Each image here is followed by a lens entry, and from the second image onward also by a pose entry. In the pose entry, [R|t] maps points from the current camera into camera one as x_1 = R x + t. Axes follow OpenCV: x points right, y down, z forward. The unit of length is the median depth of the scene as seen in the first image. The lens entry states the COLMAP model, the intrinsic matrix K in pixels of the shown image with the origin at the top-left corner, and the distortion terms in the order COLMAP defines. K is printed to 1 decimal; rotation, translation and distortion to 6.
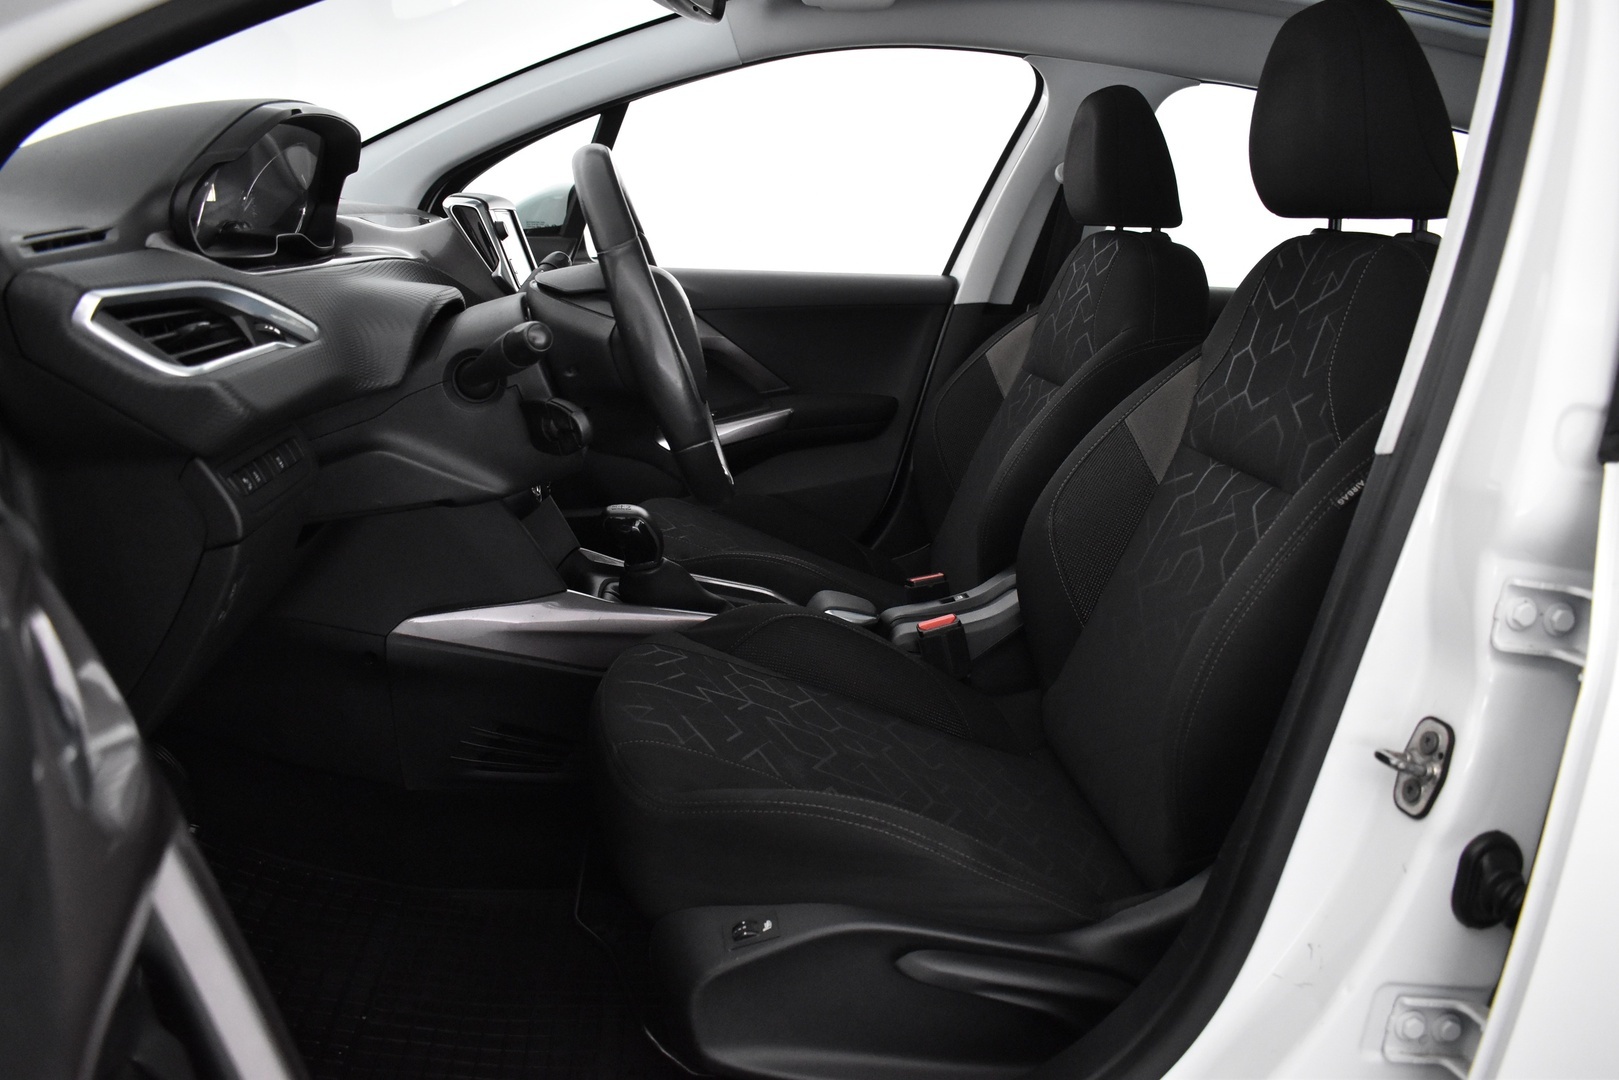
lens RADIAL K [[1290.0, 0, 838.4], [0, 1290.0, 532.0], [0, 0, 1]] dist [-0.098010, -0.001633]
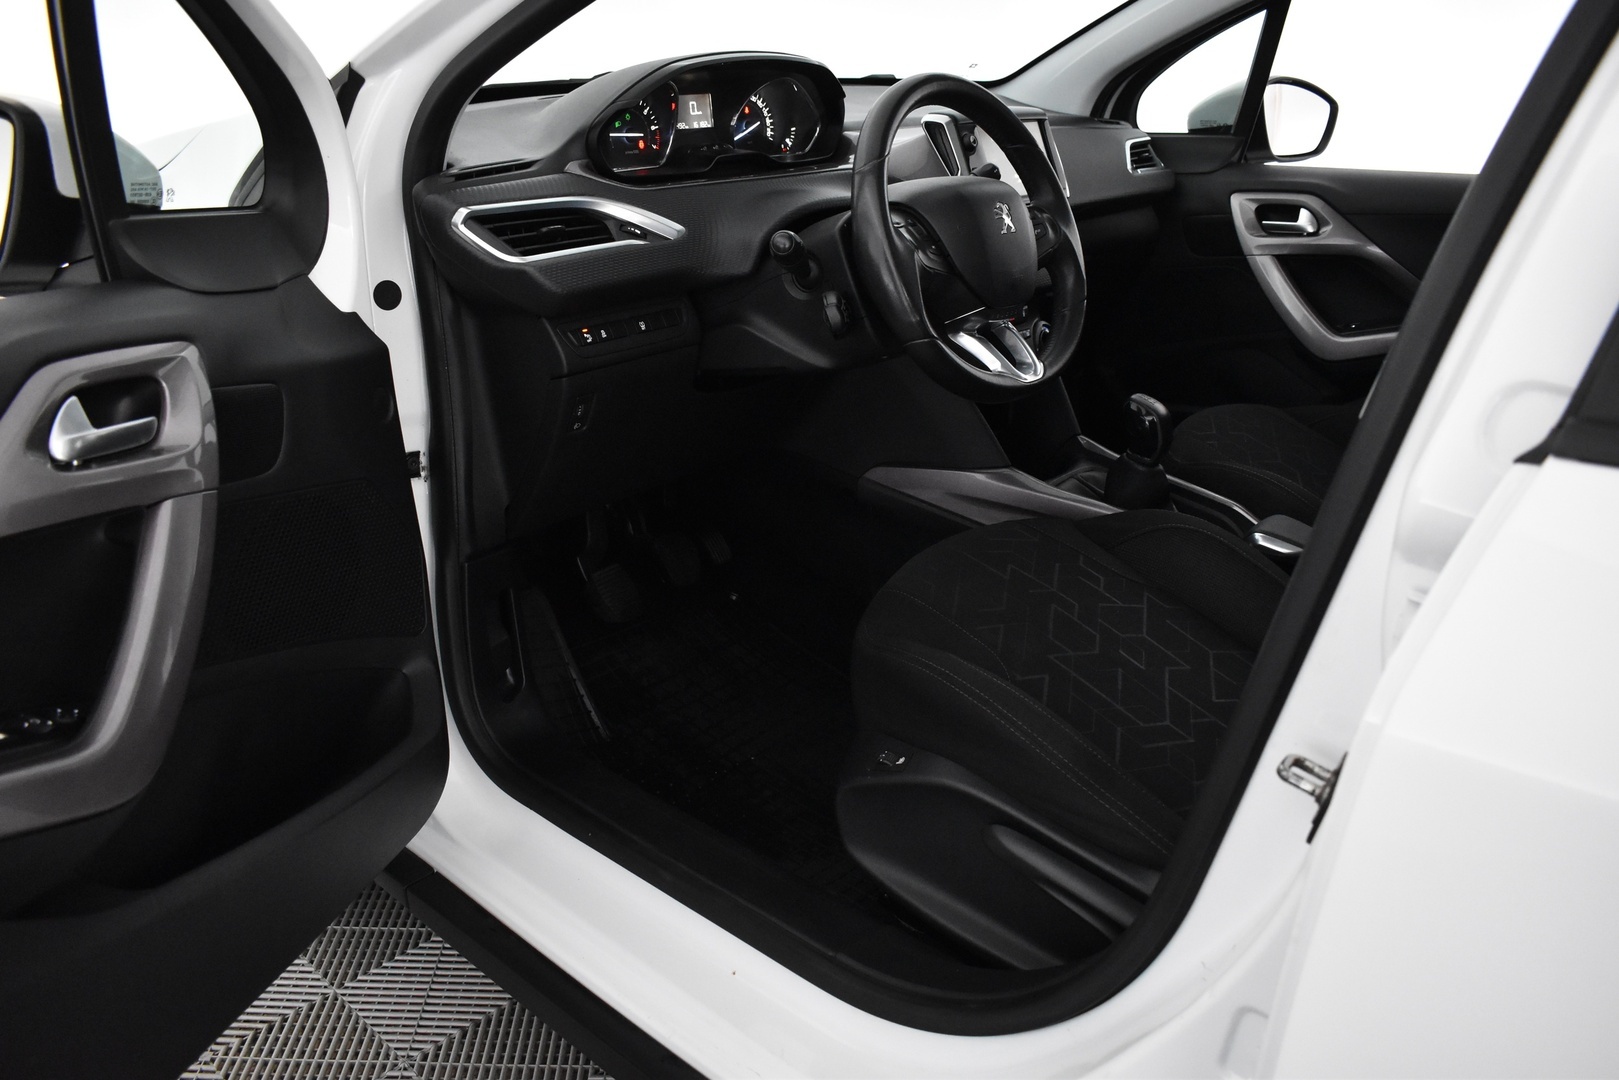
lens RADIAL K [[1290.0, 0, 838.4], [0, 1290.0, 532.0], [0, 0, 1]] dist [-0.098010, -0.001633]
pose [[0.684032, 0.187153, -0.705035, 0.787961], [-0.122381, 0.982271, 0.142010, -0.061964], [0.719113, -0.010857, 0.694809, 0.173848]]
